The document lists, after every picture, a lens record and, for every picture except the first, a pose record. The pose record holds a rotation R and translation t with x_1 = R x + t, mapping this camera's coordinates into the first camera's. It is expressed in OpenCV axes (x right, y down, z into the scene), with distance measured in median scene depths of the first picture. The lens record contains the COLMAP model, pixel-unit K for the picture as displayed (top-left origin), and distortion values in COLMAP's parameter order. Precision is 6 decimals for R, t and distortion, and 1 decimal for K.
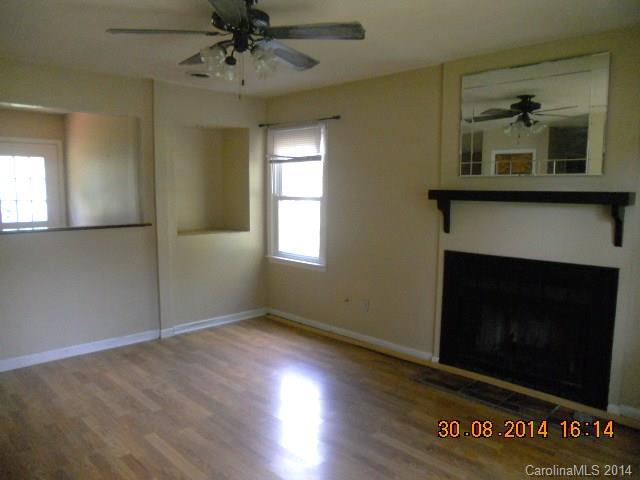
lens RADIAL K [[473.4, 0, 320.0], [0, 473.4, 240.0], [0, 0, 1]] dist [-0.089906, -0.002231]
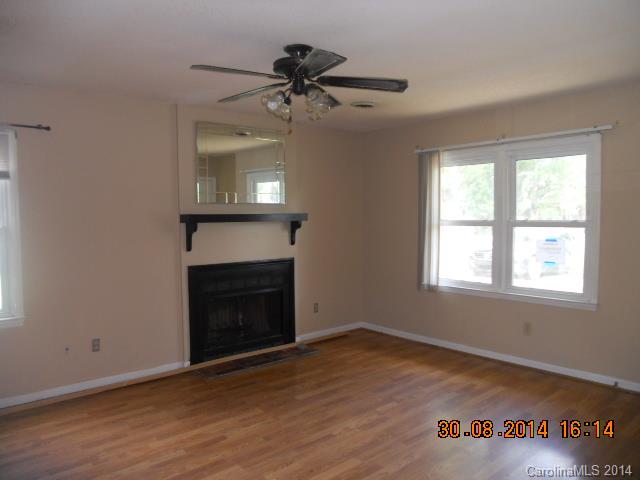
lens RADIAL K [[498.7, 0, 320.0], [0, 498.7, 240.0], [0, 0, 1]] dist [-0.100436, 0.002308]
pose [[0.031044, -0.065807, 0.997349, -0.954173], [0.109840, 0.992011, 0.062036, -0.083891], [-0.993464, 0.107623, 0.038024, 0.635838]]
